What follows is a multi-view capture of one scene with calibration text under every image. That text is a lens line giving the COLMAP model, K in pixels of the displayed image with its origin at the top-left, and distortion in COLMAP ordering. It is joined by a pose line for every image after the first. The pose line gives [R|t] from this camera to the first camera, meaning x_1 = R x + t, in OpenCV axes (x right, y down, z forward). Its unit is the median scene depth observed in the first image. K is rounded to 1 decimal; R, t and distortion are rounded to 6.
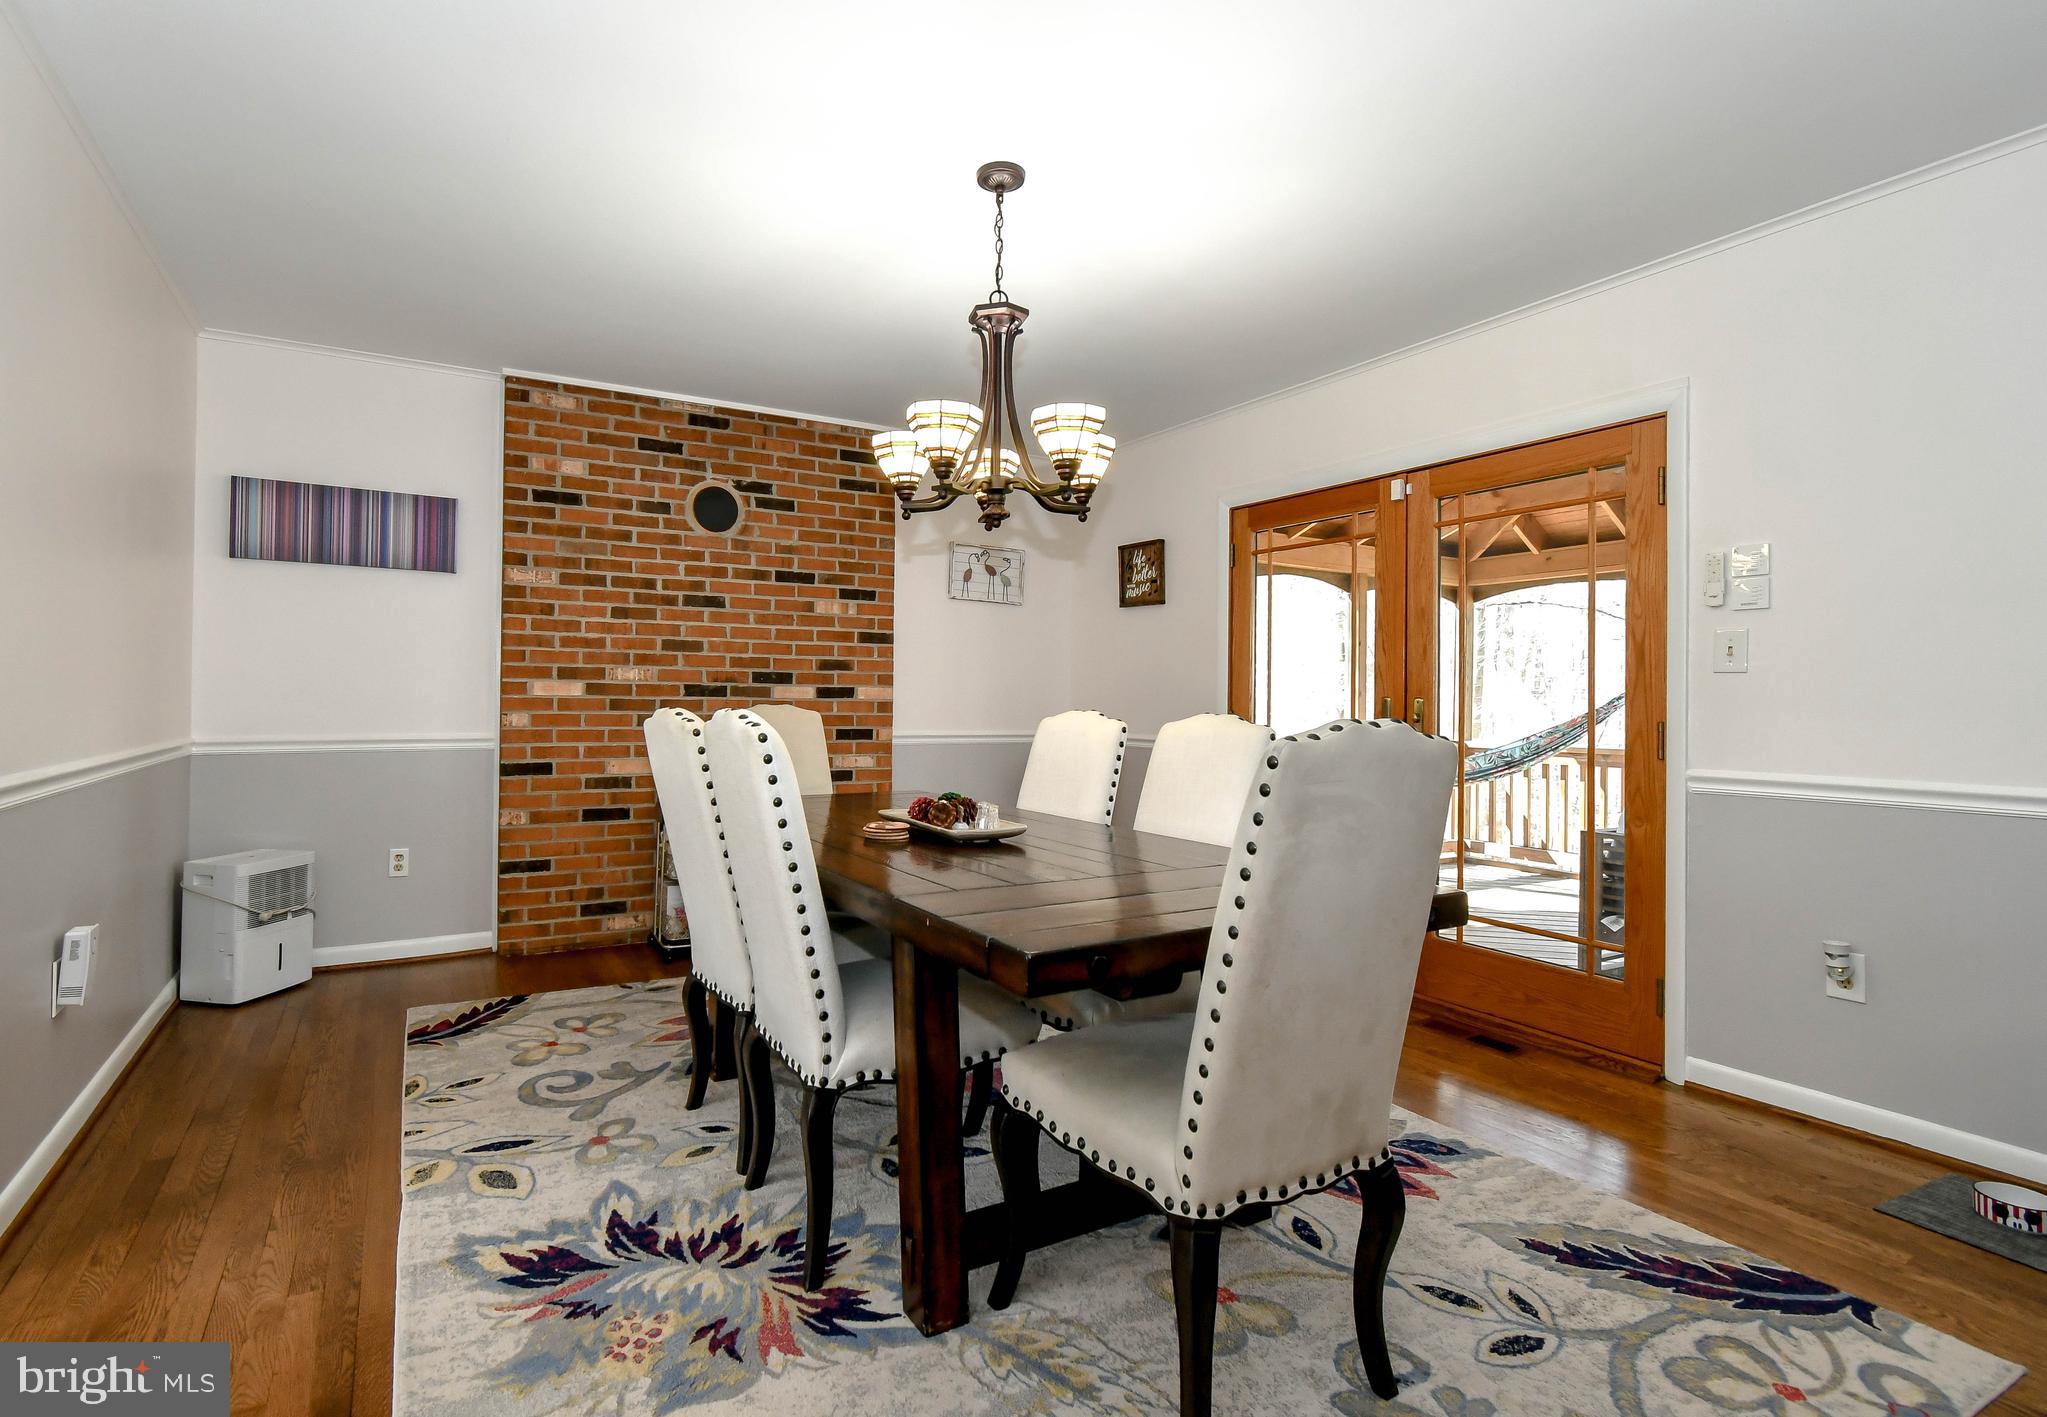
lens RADIAL K [[1021.9, 0, 1005.6], [0, 1021.9, 691.8], [0, 0, 1]] dist [-0.002535, 0.000968]
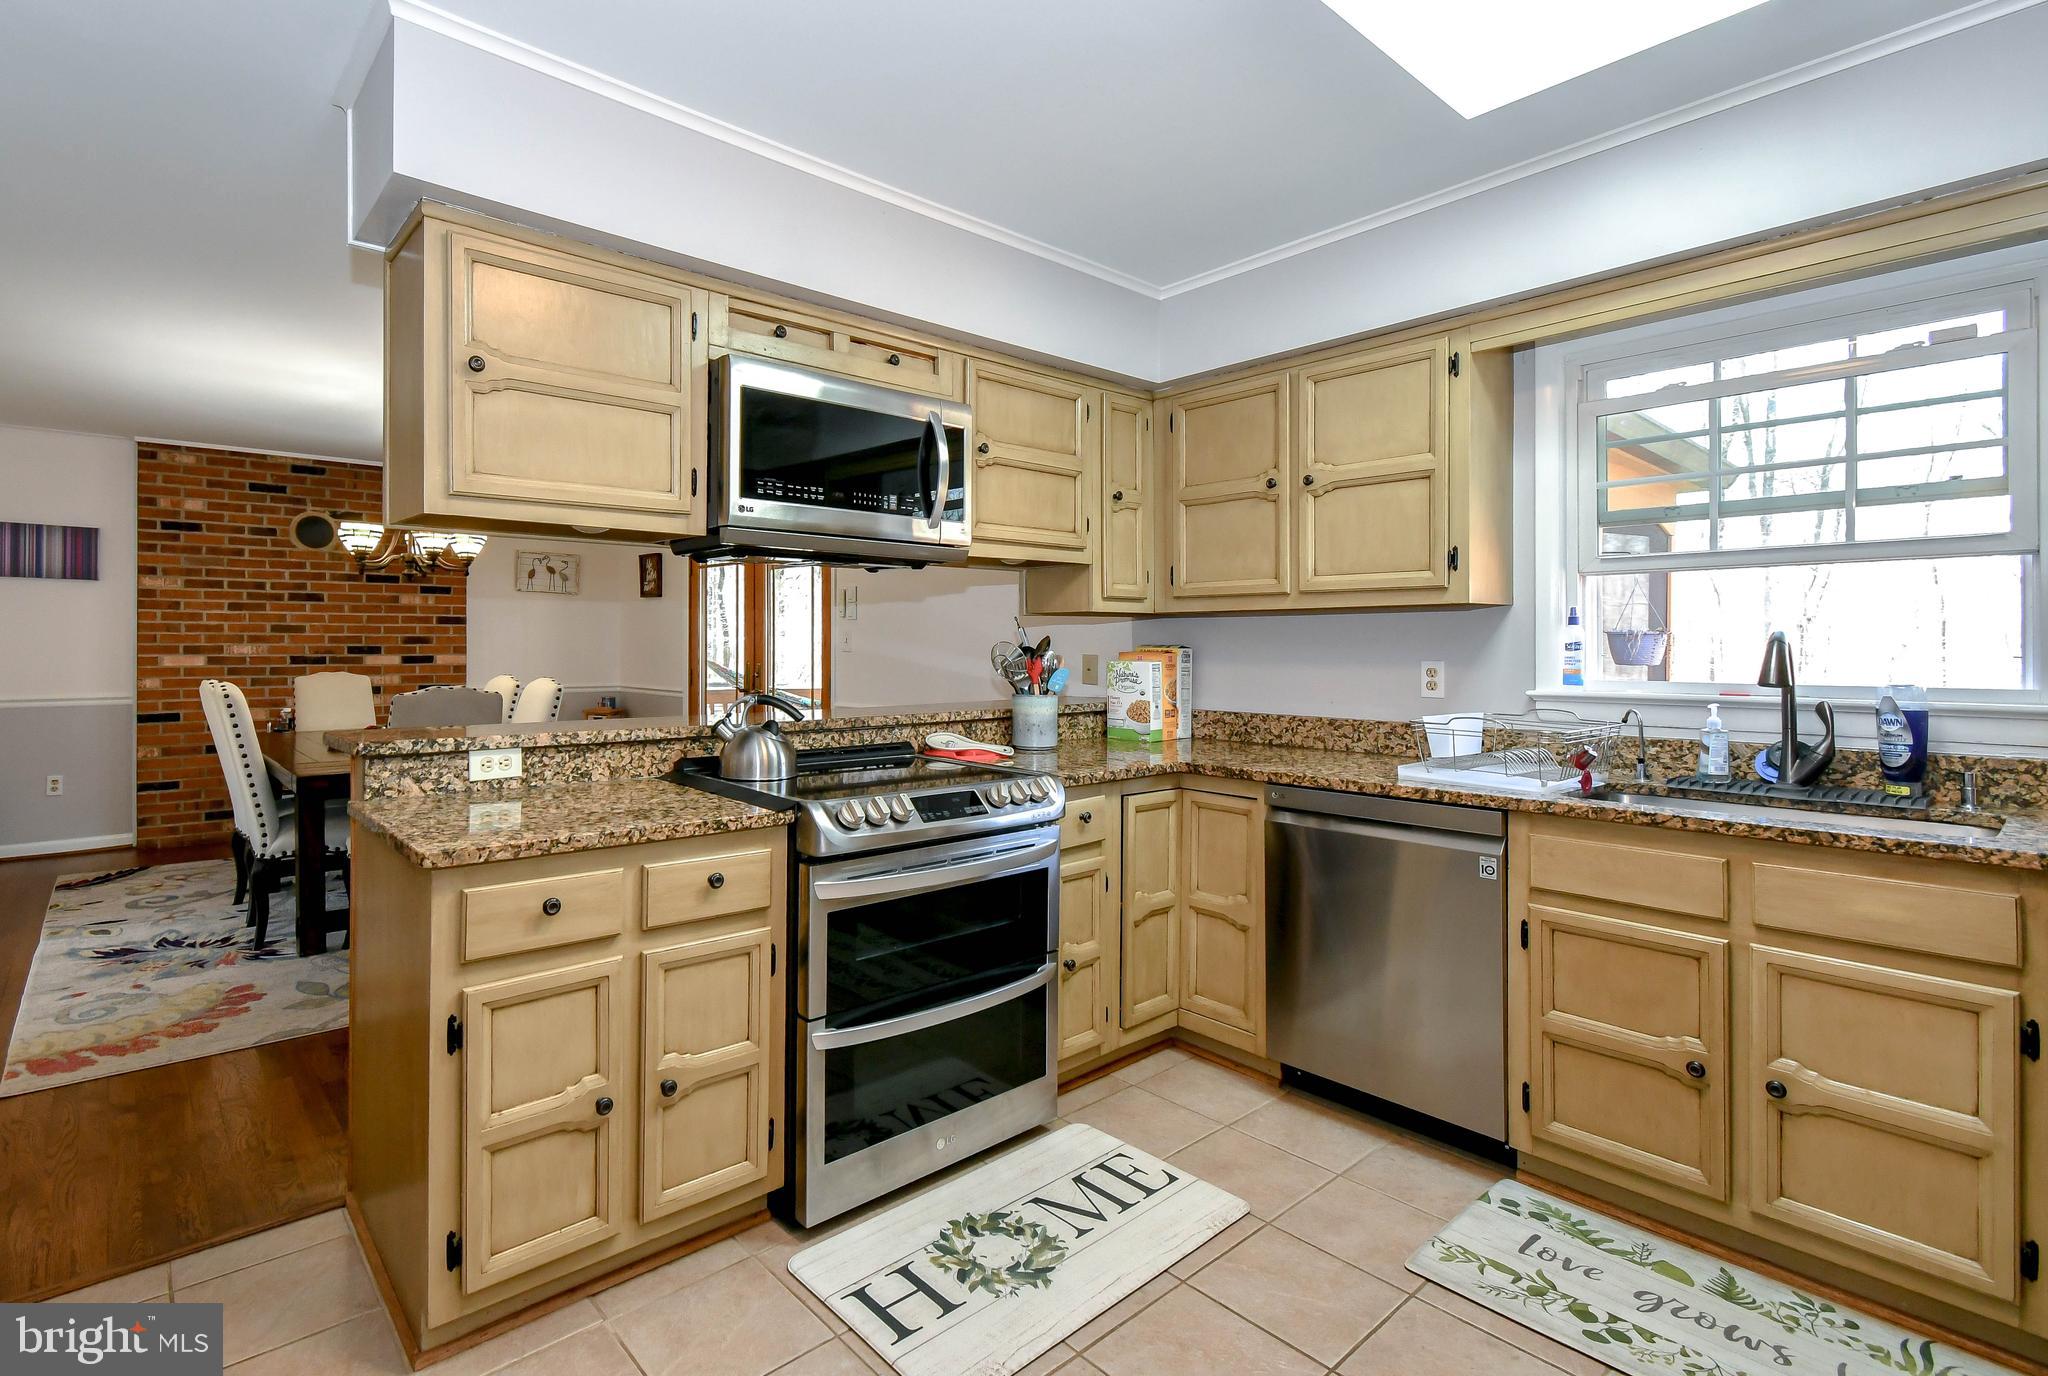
lens RADIAL K [[966.1, 0, 980.2], [0, 966.1, 646.2], [0, 0, 1]] dist [-0.003202, -0.002956]
pose [[0.978270, -0.008246, 0.207173, 0.364610], [0.006543, 0.999939, 0.008904, -0.028059], [-0.207234, -0.007355, 0.978264, -0.534615]]
